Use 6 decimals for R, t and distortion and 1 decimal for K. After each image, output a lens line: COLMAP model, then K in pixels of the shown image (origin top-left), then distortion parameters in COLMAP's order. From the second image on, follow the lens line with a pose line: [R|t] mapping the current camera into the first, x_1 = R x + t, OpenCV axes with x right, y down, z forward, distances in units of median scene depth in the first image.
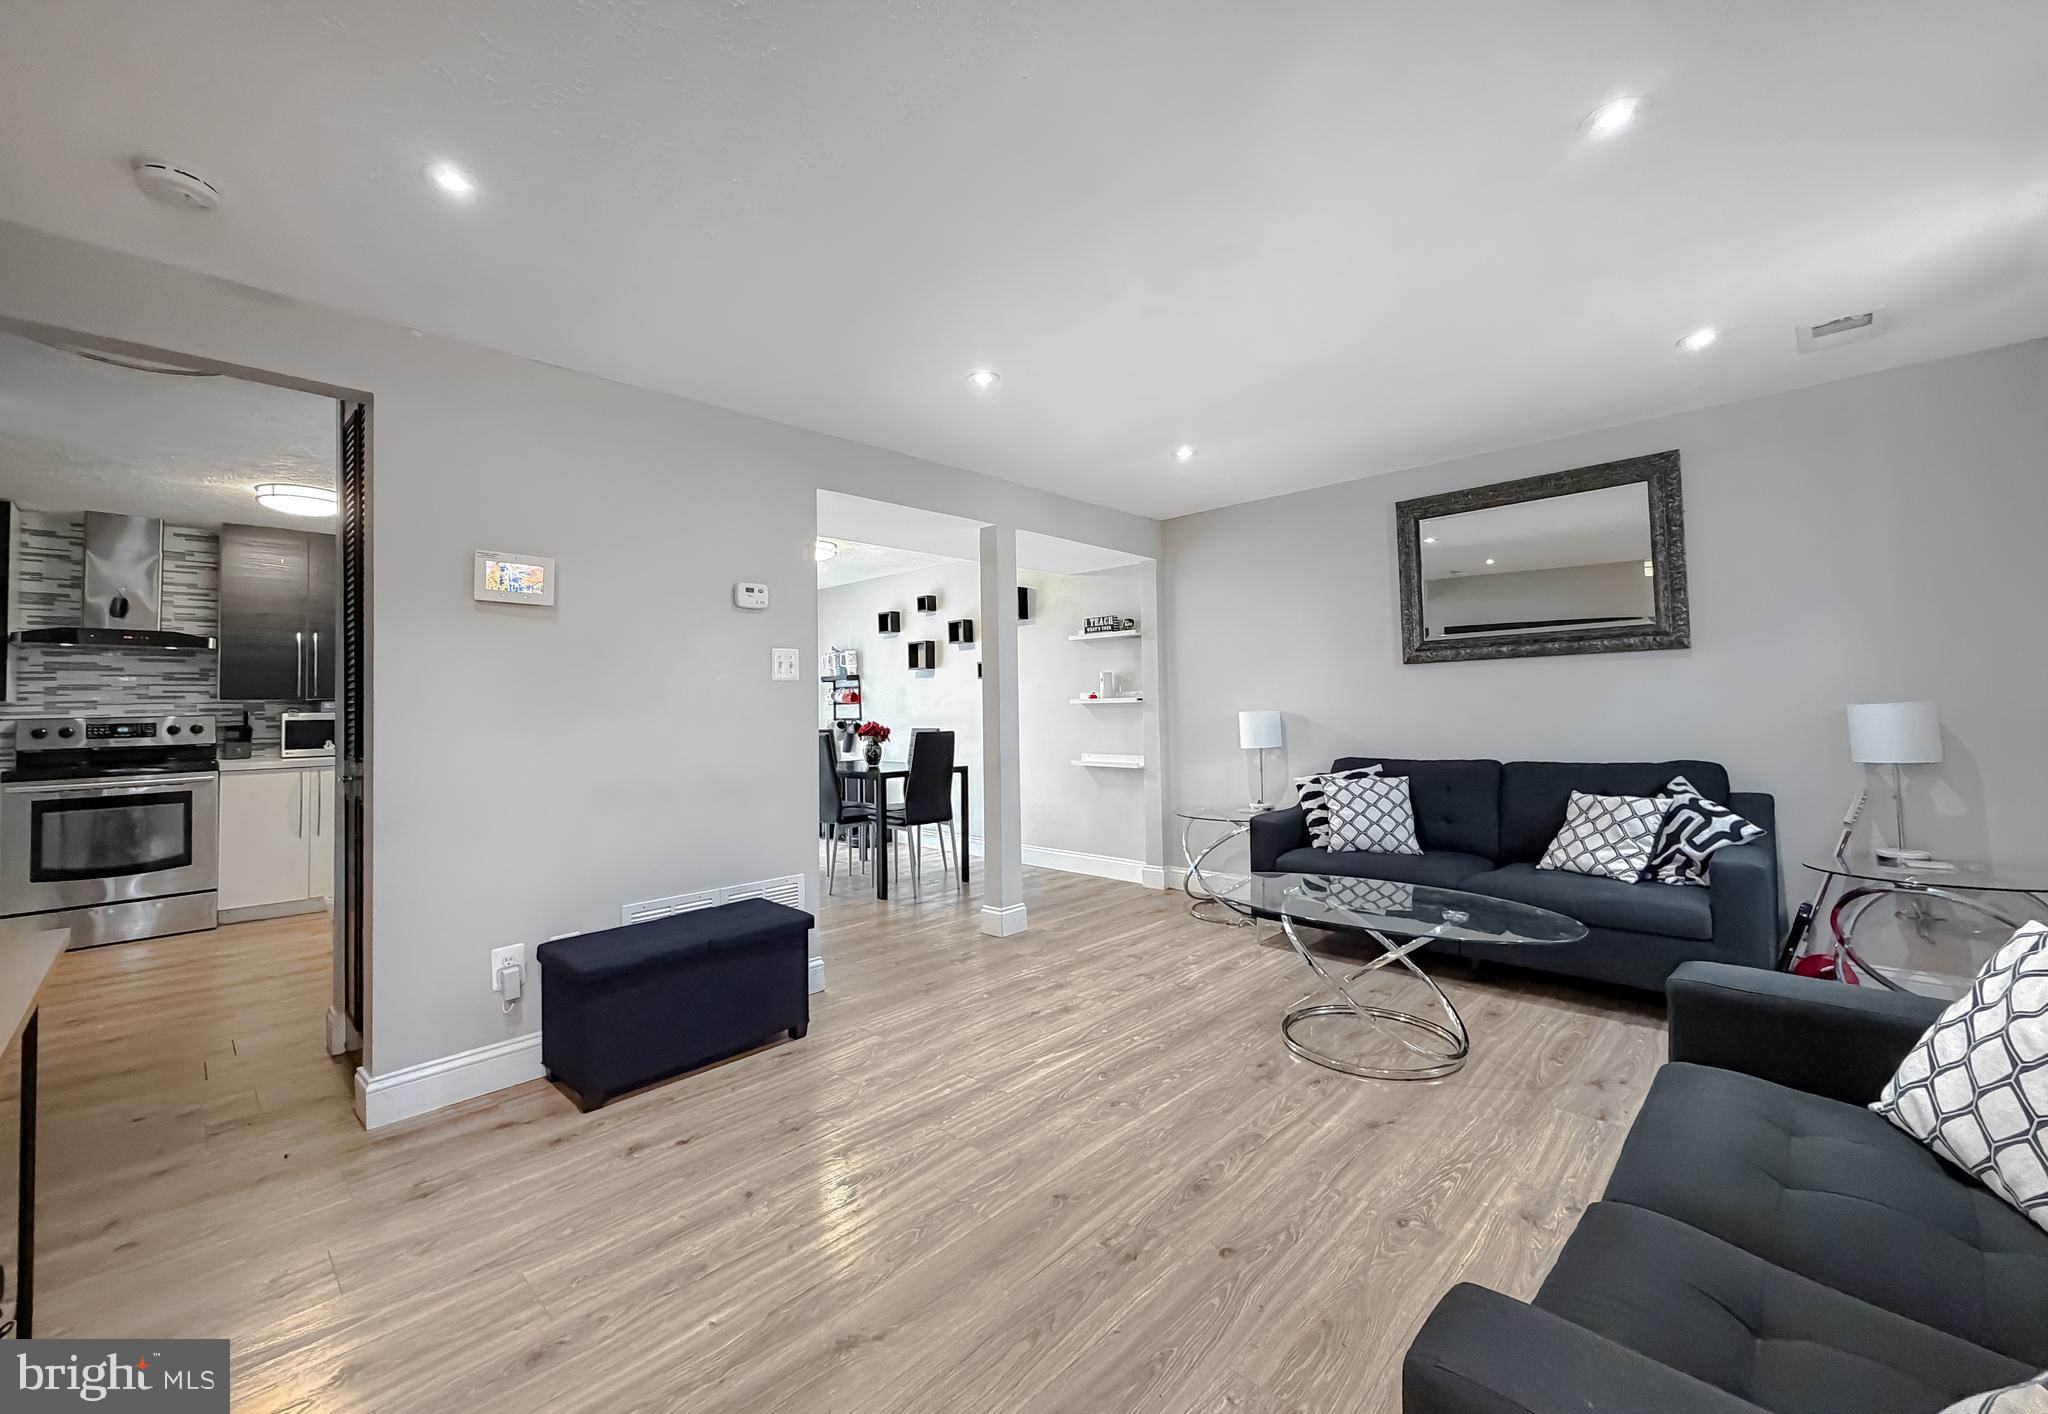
lens RADIAL K [[827.3, 0, 1021.0], [0, 827.3, 677.9], [0, 0, 1]] dist [-0.001481, -0.000190]
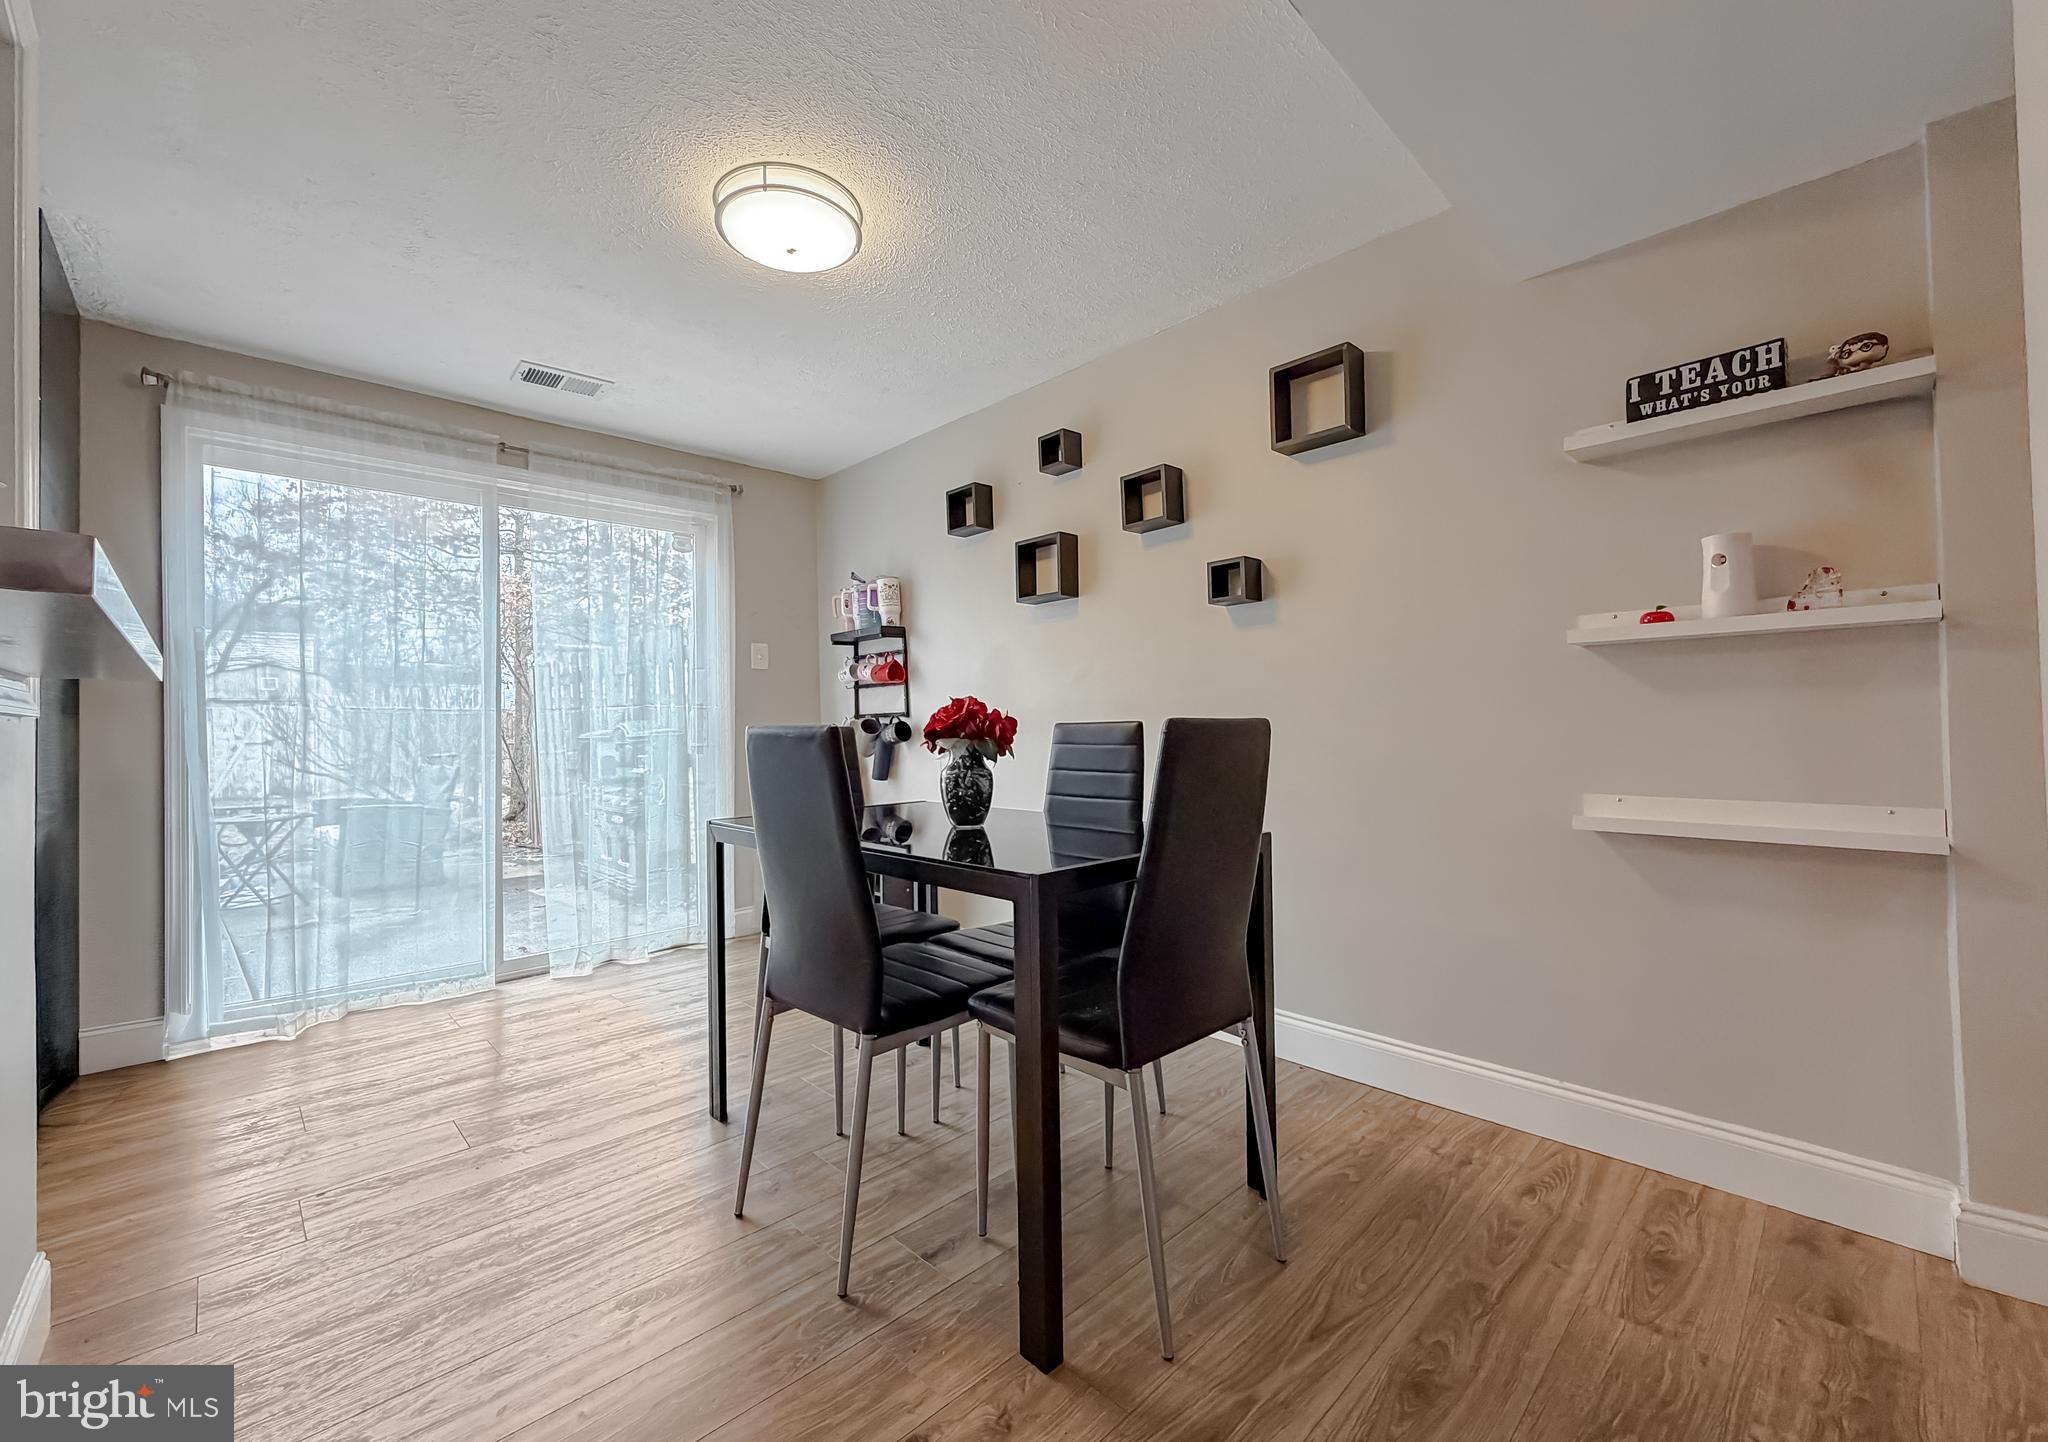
lens RADIAL K [[828.9, 0, 1008.8], [0, 828.9, 722.5], [0, 0, 1]] dist [-0.002816, -0.000196]
pose [[0.999141, 0.002833, -0.041341, -0.120404], [-0.001677, 0.999607, 0.027975, 0.043658], [0.041404, -0.027881, 0.998753, 0.537508]]
